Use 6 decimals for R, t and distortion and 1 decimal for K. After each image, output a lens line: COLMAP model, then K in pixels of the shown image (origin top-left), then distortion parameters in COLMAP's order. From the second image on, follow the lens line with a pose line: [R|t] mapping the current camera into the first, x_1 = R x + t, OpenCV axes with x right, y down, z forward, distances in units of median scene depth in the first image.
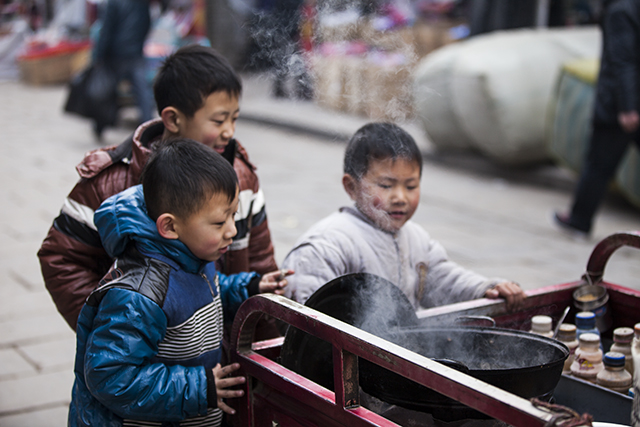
lens RADIAL K [[1334.6, 0, 320.0], [0, 1334.6, 213.5], [0, 0, 1]] dist [-0.210143, 0.130640]
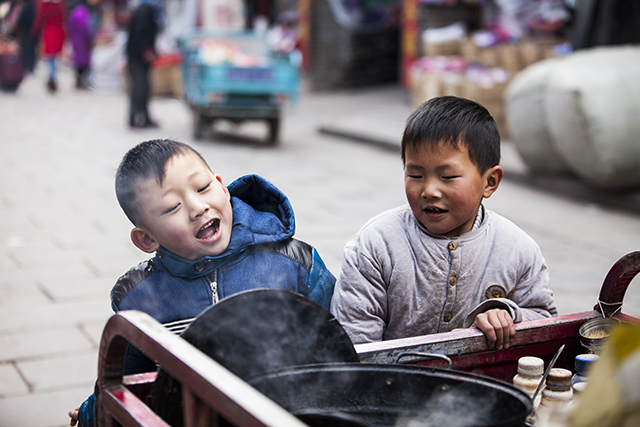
lens RADIAL K [[1334.6, 0, 320.0], [0, 1334.6, 213.5], [0, 0, 1]] dist [-0.210143, 0.130640]
pose [[0.995133, 0.032409, -0.093057, 0.109133], [-0.034158, 0.999267, -0.017265, 0.011970], [0.092429, 0.020360, 0.995511, 0.217563]]
